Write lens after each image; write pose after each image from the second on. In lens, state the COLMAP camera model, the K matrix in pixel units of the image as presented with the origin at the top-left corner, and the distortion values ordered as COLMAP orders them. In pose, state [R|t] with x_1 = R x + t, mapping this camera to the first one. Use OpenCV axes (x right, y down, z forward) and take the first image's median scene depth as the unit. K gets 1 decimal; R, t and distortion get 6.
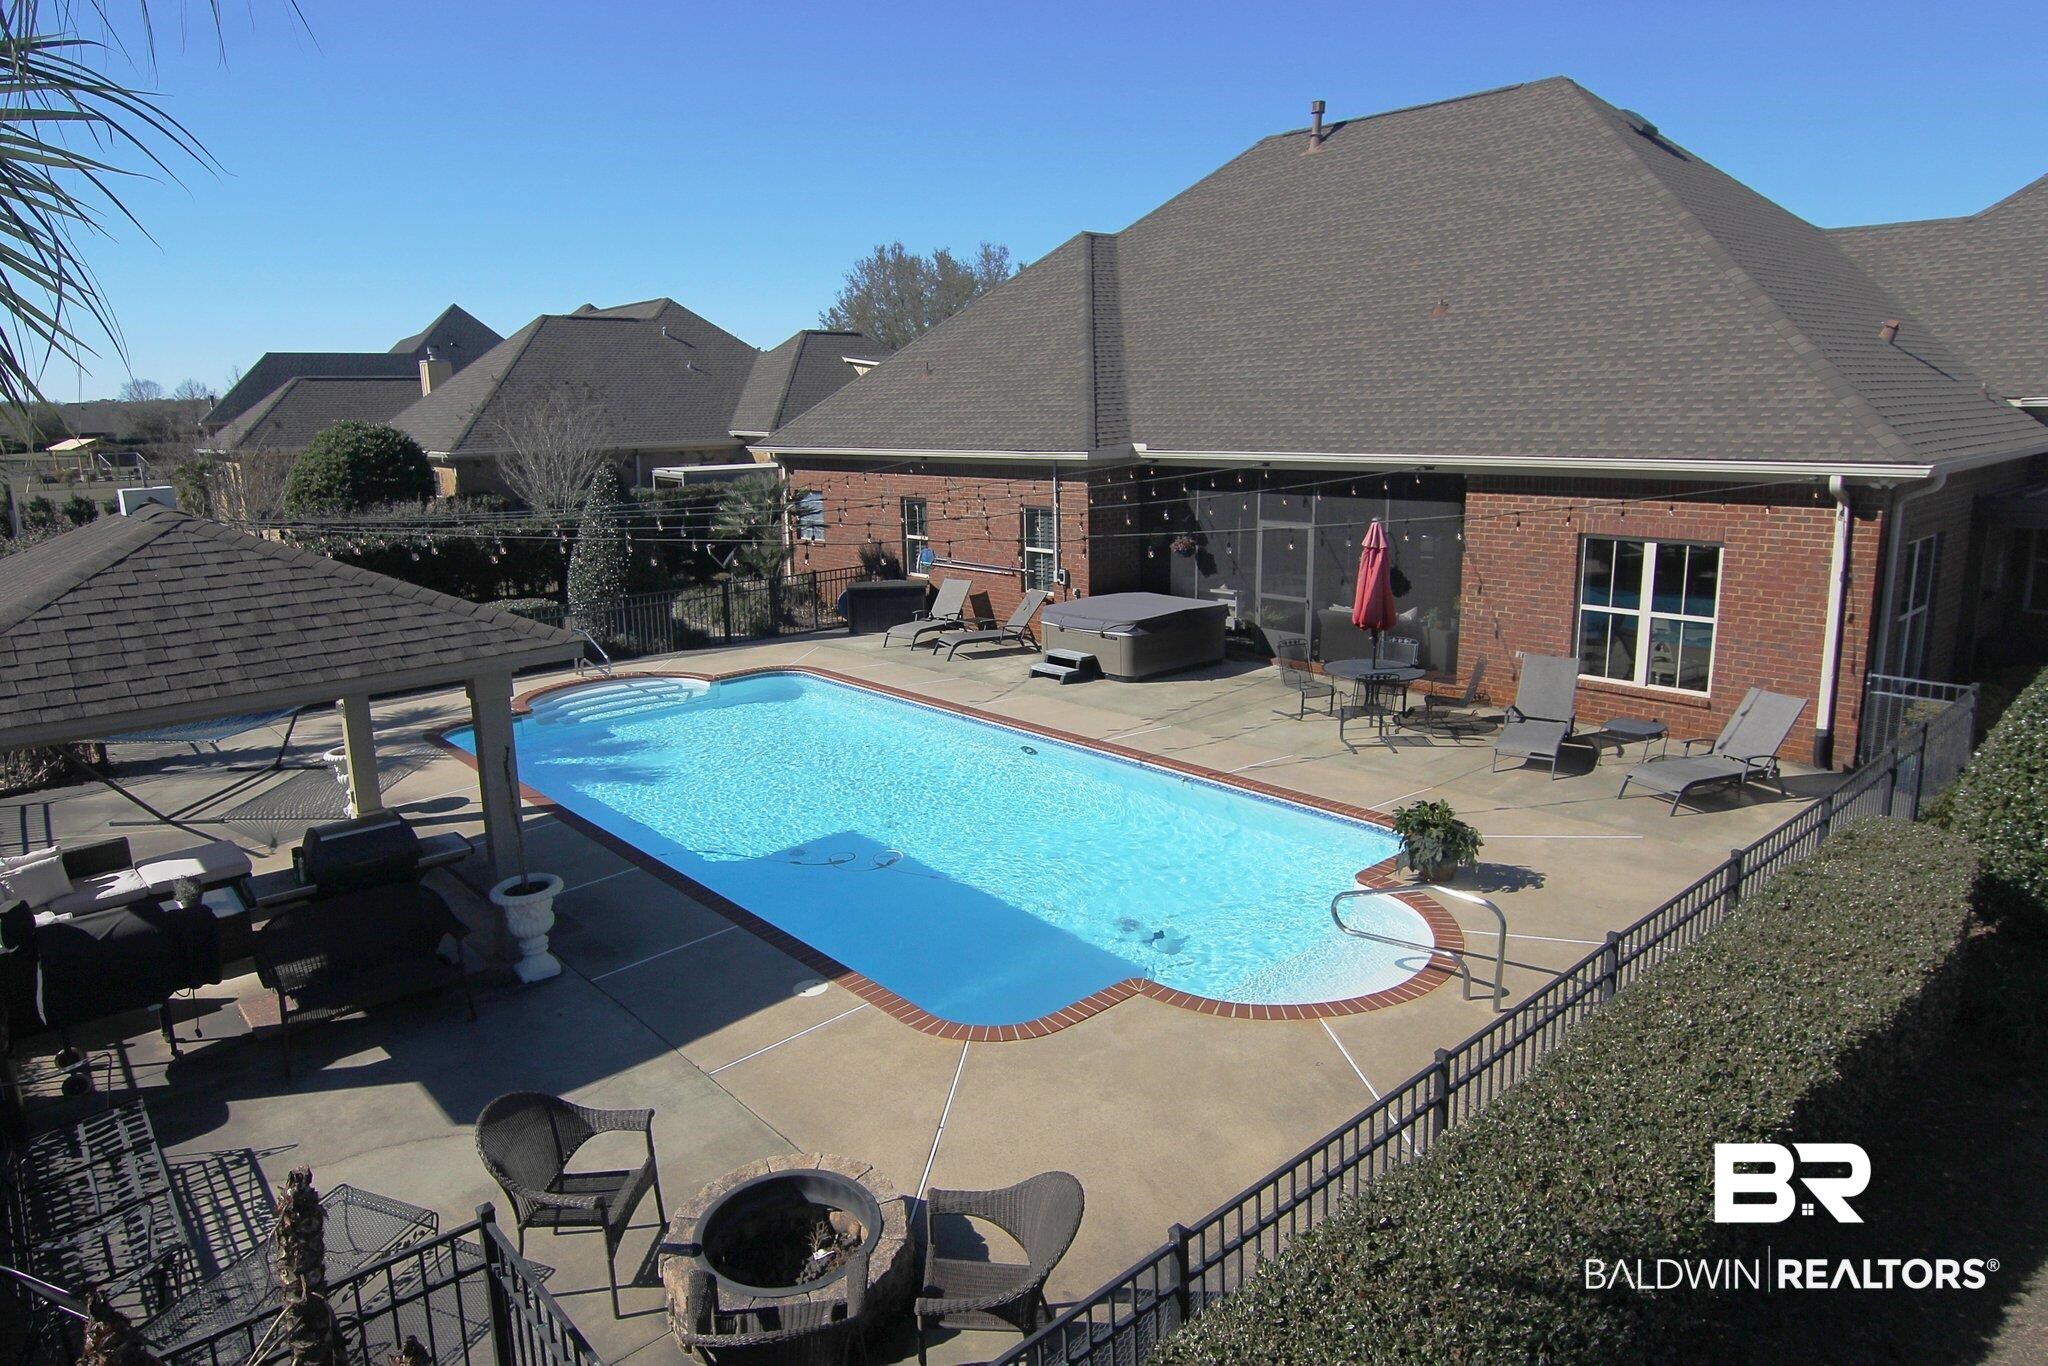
lens RADIAL K [[1204.7, 0, 1022.0], [0, 1204.7, 652.5], [0, 0, 1]] dist [-0.001326, -0.000192]
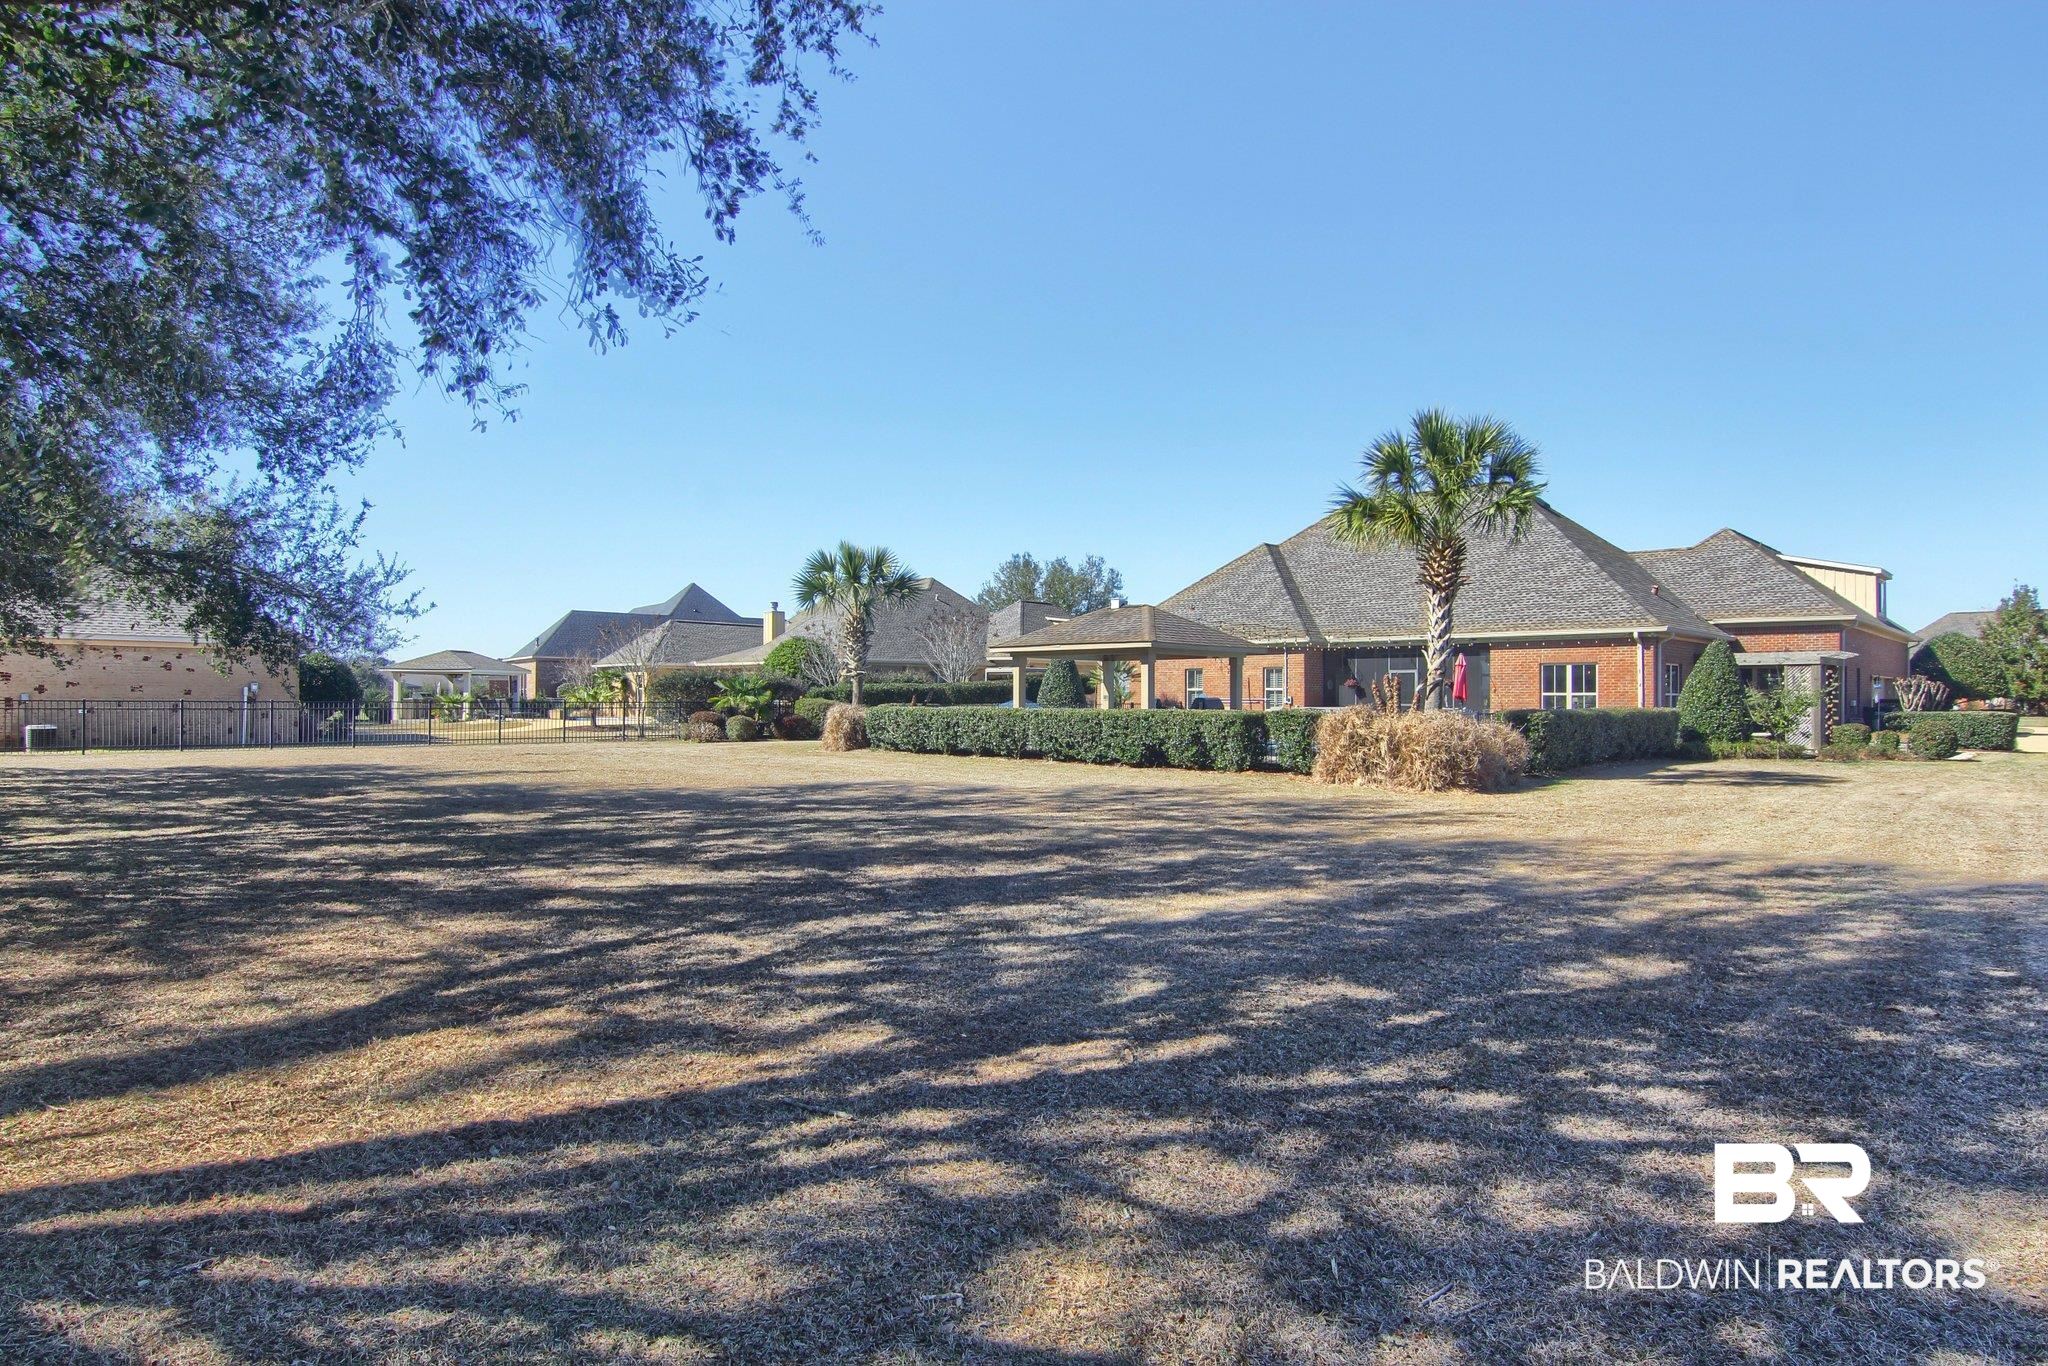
lens RADIAL K [[1135.7, 0, 1034.2], [0, 1135.7, 713.6], [0, 0, 1]] dist [-0.001672, -0.000085]
pose [[0.997118, 0.024324, 0.071865, -0.722247], [-0.009620, 0.980104, -0.198253, 0.467900], [-0.075257, 0.196990, 0.977513, -1.151398]]
